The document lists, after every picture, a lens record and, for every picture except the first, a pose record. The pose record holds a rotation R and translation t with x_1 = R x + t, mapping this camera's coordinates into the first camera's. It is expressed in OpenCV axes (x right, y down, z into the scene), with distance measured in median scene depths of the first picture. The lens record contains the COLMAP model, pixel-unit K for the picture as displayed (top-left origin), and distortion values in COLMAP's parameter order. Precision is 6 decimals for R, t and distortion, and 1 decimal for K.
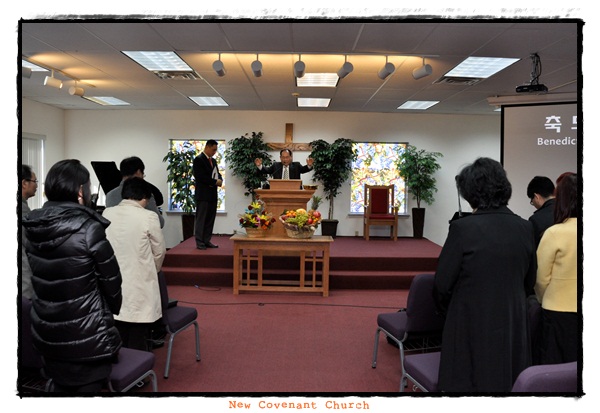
lens RADIAL K [[637.4, 0, 300.0], [0, 637.4, 206.5], [0, 0, 1]] dist [-0.001048, -0.000126]
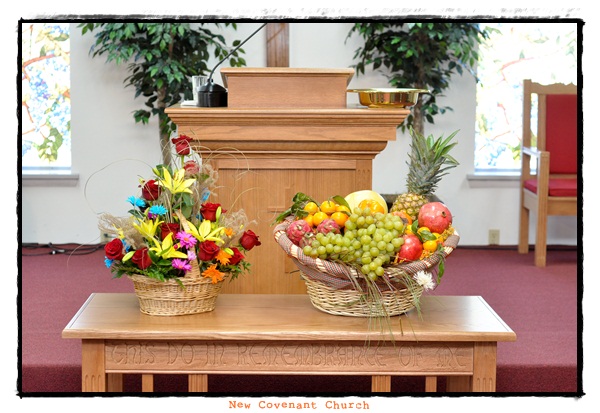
lens RADIAL K [[1351.4, 0, 300.0], [0, 1351.4, 206.5], [0, 0, 1]] dist [0.020331, 0.036045]
pose [[0.999577, -0.010471, 0.027128, -0.033849], [0.008765, 0.998023, 0.062241, -0.020761], [-0.027726, -0.061977, 0.997692, 0.460063]]
